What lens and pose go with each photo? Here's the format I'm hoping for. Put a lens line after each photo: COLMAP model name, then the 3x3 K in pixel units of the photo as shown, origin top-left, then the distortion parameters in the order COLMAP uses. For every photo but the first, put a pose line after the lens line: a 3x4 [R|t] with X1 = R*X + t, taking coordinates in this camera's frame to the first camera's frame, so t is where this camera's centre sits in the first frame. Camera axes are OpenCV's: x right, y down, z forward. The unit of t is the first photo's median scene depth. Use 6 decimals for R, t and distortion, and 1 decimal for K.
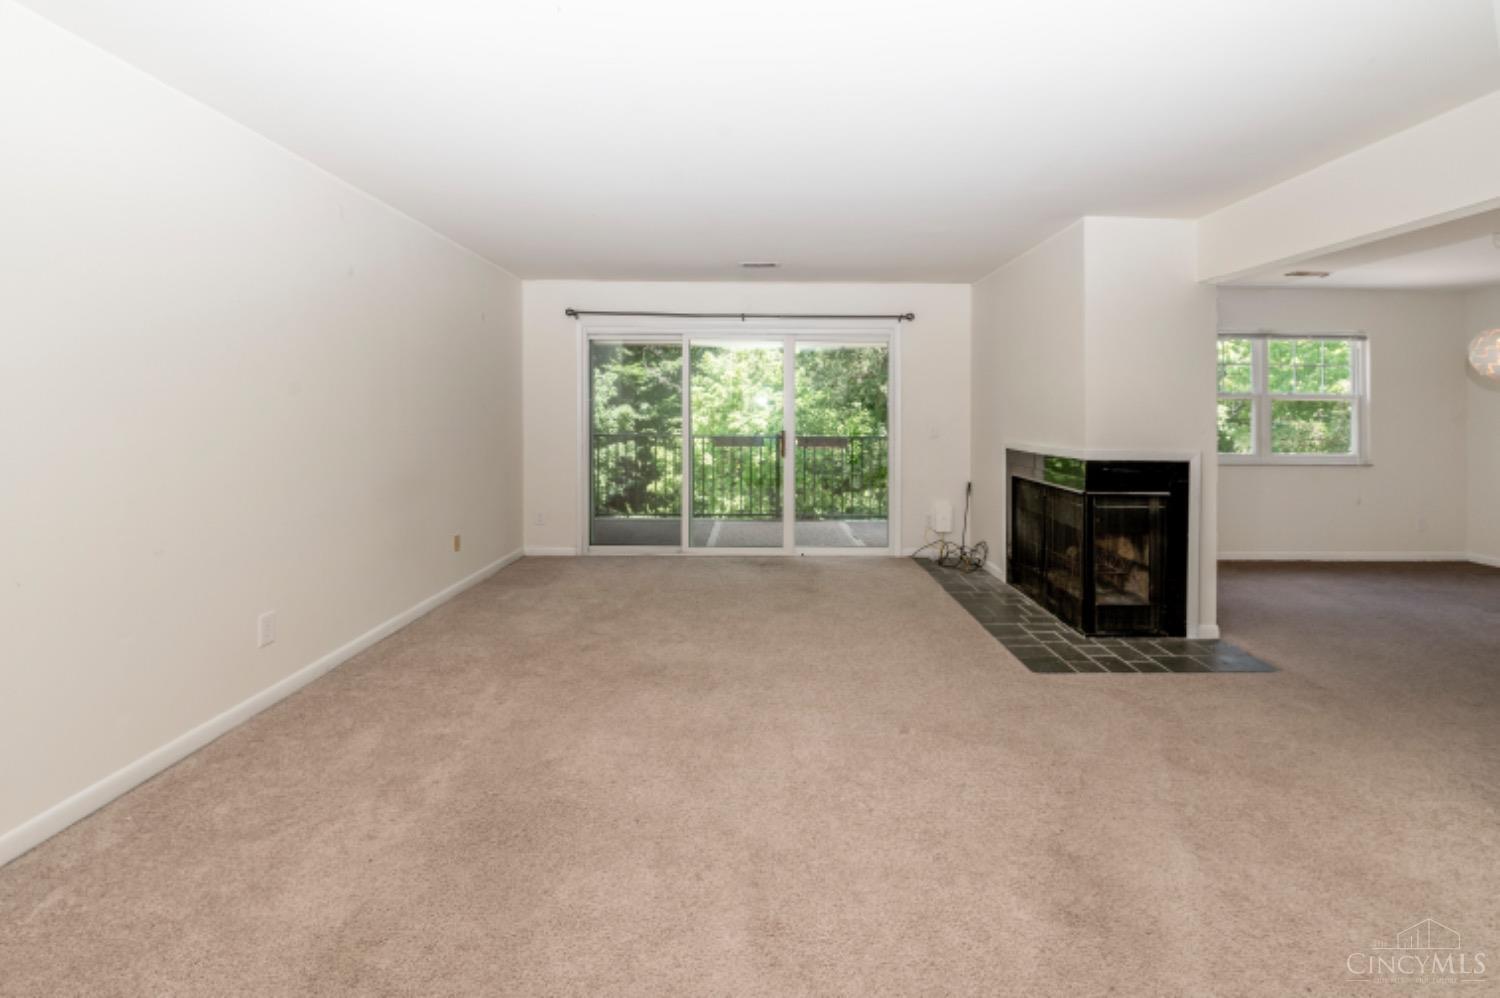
lens RADIAL K [[683.7, 0, 749.7], [0, 683.7, 444.3], [0, 0, 1]] dist [-0.014177, -0.000915]
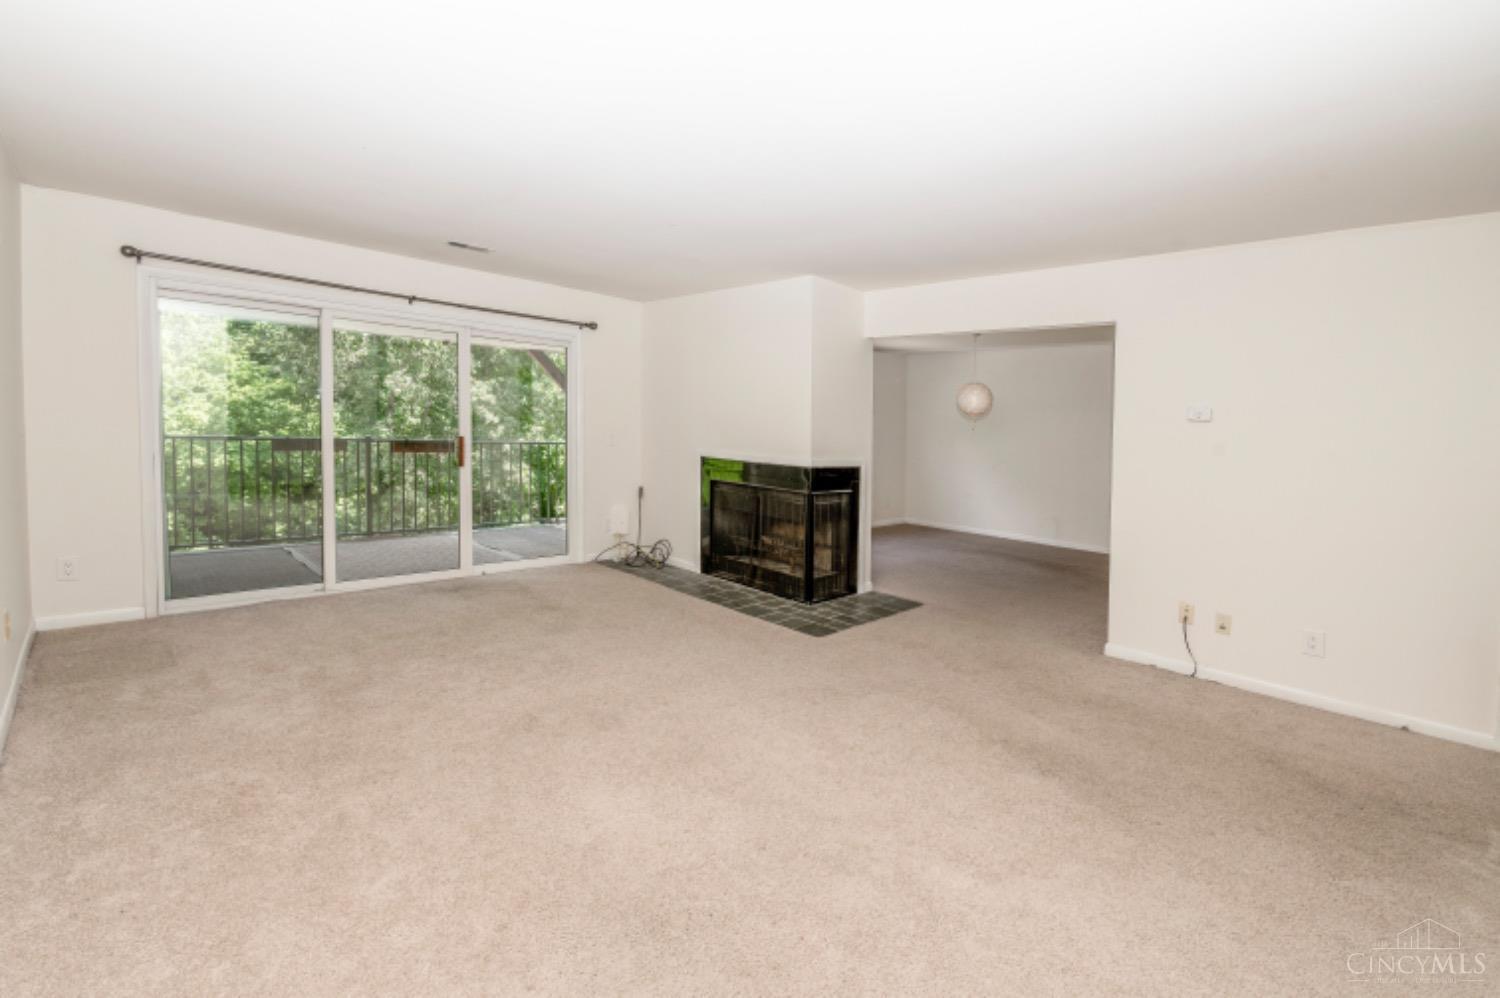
lens RADIAL K [[683.7, 0, 749.7], [0, 683.7, 444.3], [0, 0, 1]] dist [-0.014177, -0.000915]
pose [[0.699119, 0.005642, 0.714983, -0.363156], [-0.007361, 0.999973, -0.000693, -0.012530], [-0.714968, -0.004779, 0.699141, 0.134056]]
